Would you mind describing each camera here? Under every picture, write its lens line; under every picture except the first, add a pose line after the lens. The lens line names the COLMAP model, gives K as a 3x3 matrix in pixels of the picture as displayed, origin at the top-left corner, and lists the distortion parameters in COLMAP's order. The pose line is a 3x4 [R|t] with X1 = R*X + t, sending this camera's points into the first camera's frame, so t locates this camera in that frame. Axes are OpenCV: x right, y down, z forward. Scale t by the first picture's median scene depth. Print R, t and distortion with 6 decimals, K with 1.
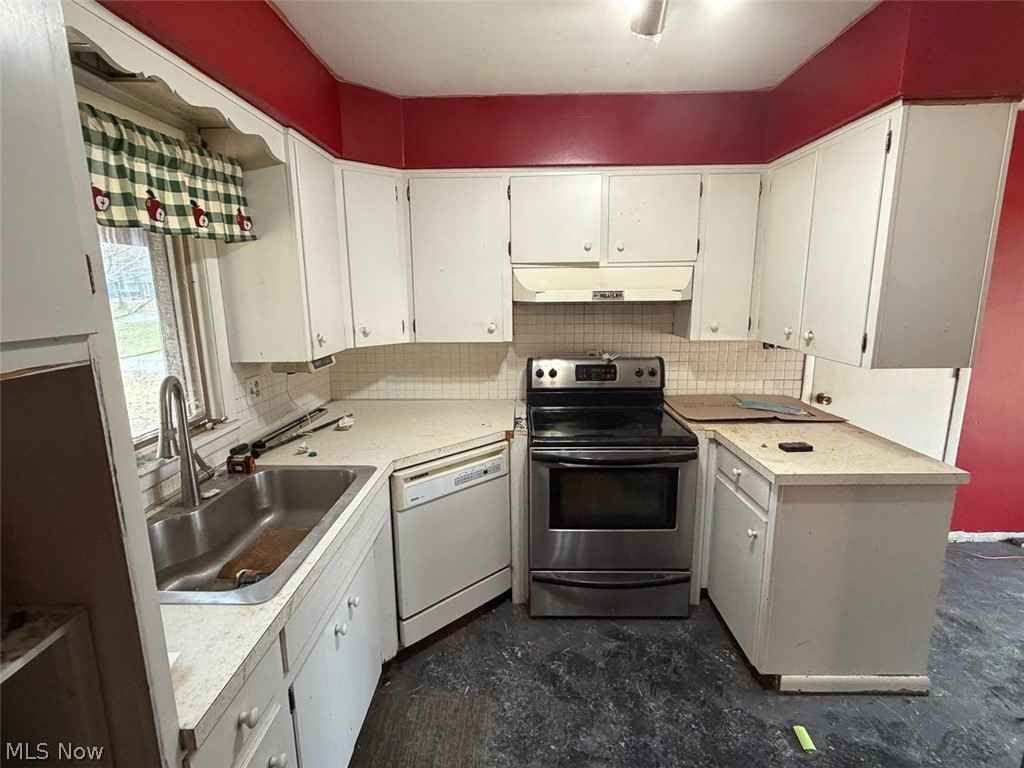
lens RADIAL K [[502.6, 0, 511.7], [0, 502.6, 381.2], [0, 0, 1]] dist [-0.002466, 0.000257]
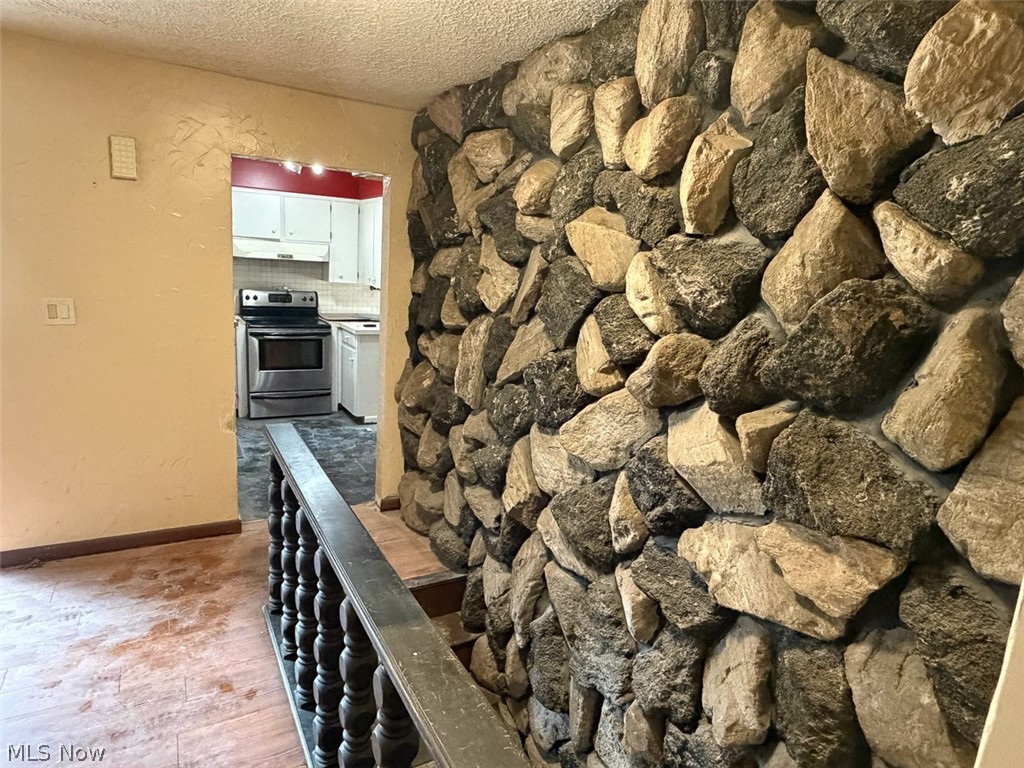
lens RADIAL K [[604.8, 0, 506.6], [0, 604.8, 383.7], [0, 0, 1]] dist [-0.000196, 0.000863]
pose [[0.860952, -0.038605, 0.507219, -0.273959], [0.024068, 0.999091, 0.035189, 0.255930], [-0.508117, -0.018088, 0.861098, -1.442965]]
